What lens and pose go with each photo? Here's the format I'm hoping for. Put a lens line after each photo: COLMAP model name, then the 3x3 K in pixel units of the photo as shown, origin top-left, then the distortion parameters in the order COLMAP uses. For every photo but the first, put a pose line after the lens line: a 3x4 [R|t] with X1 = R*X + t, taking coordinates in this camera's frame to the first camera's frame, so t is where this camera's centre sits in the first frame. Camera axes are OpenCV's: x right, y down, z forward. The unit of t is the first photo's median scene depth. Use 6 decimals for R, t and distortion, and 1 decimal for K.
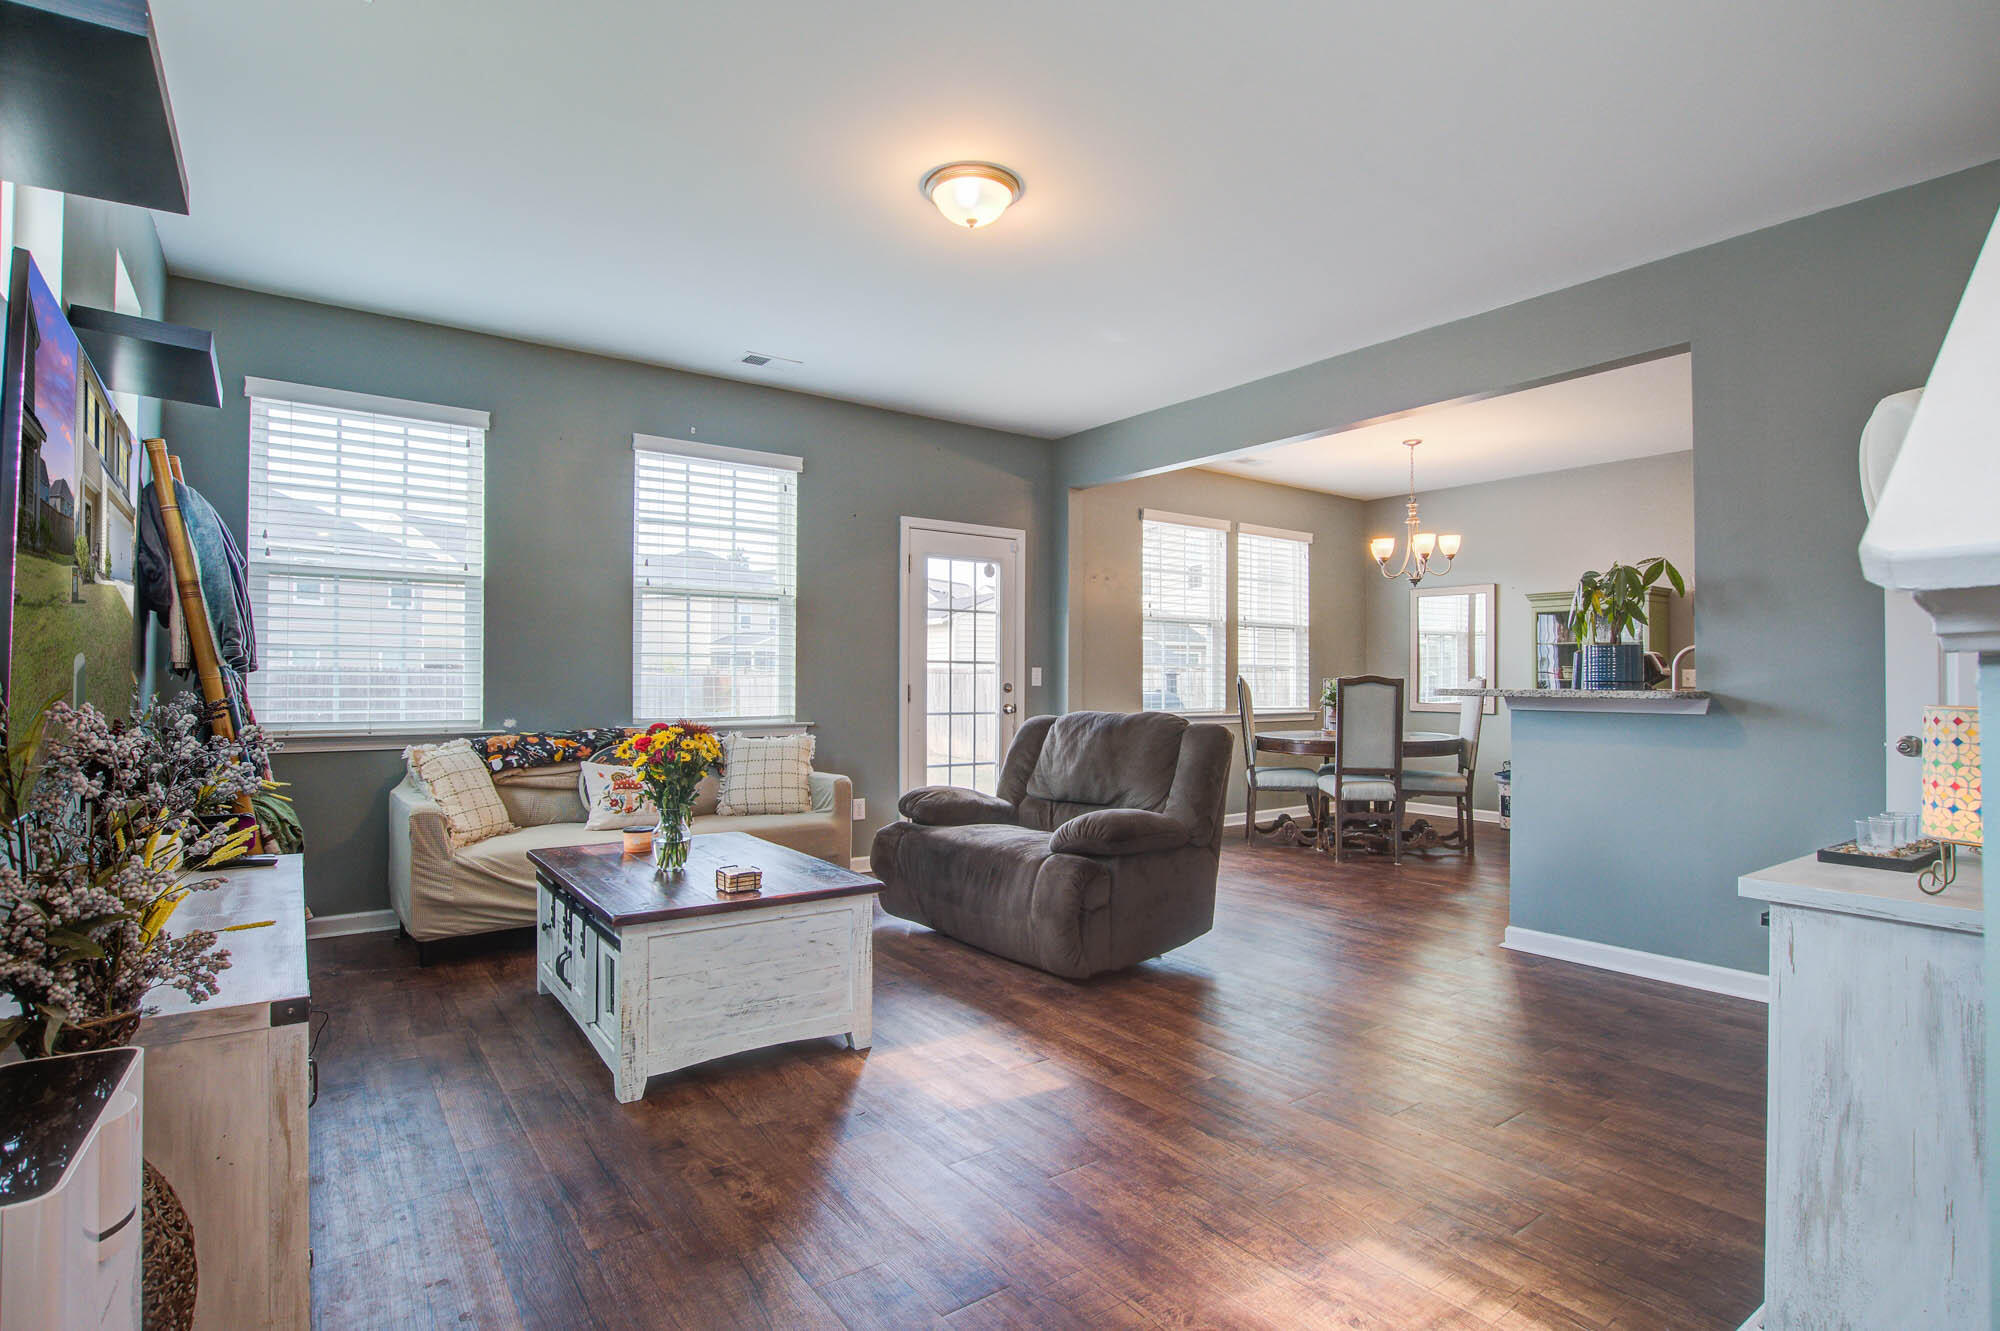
lens RADIAL K [[1031.8, 0, 1000.0], [0, 1031.8, 665.5], [0, 0, 1]] dist [-0.008556, -0.000240]
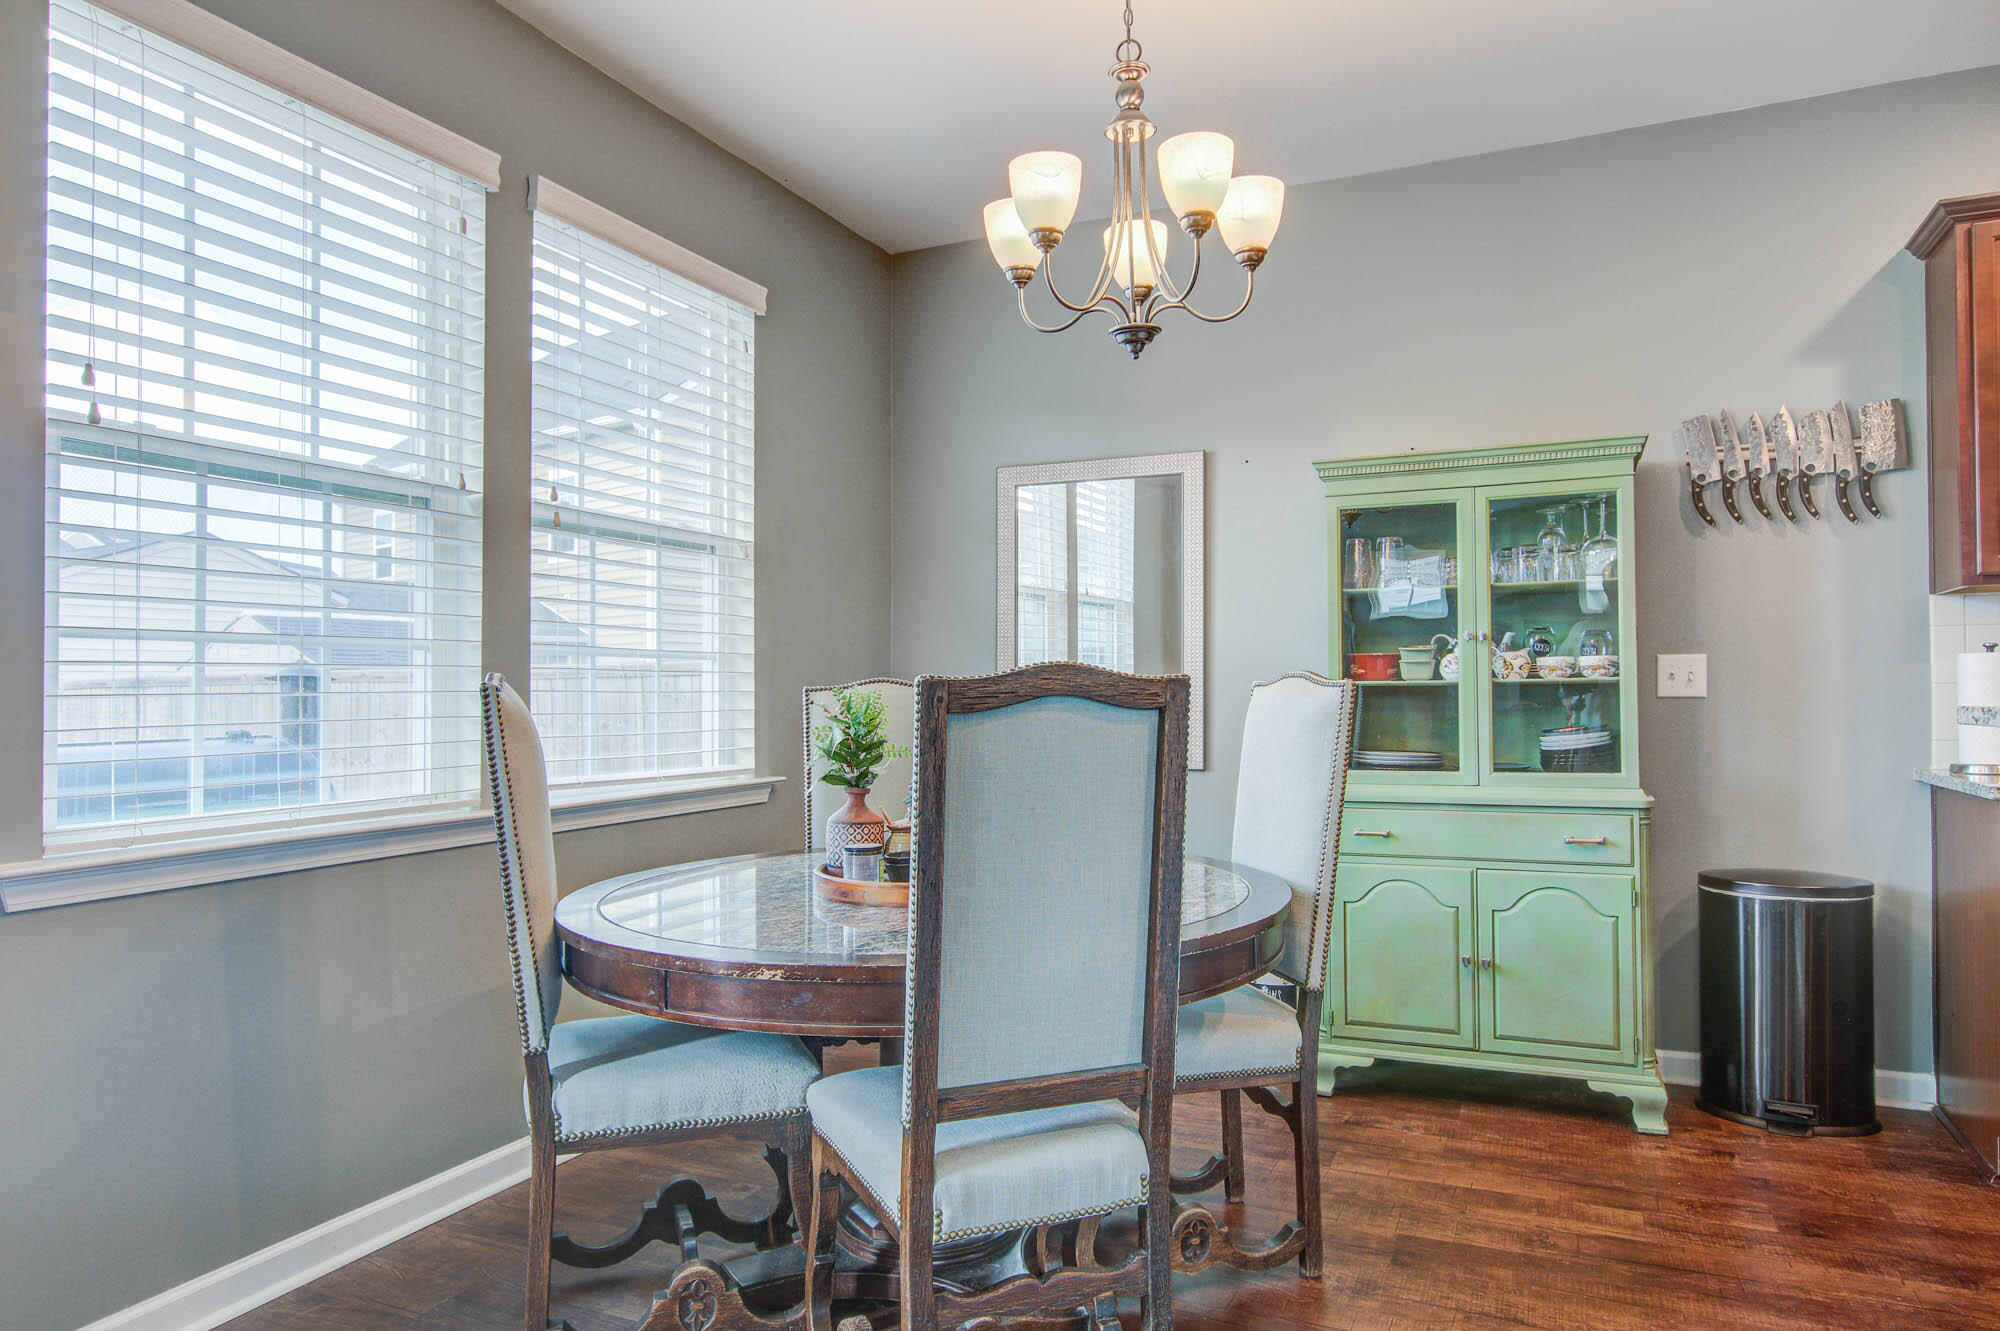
lens RADIAL K [[1141.9, 0, 1000.0], [0, 1141.9, 665.5], [0, 0, 1]] dist [-0.000500, 0.000127]
pose [[0.865363, 0.000849, 0.501145, 0.193846], [0.004235, 0.999950, -0.009007, 0.010092], [-0.501128, 0.009917, 0.865316, 0.682060]]
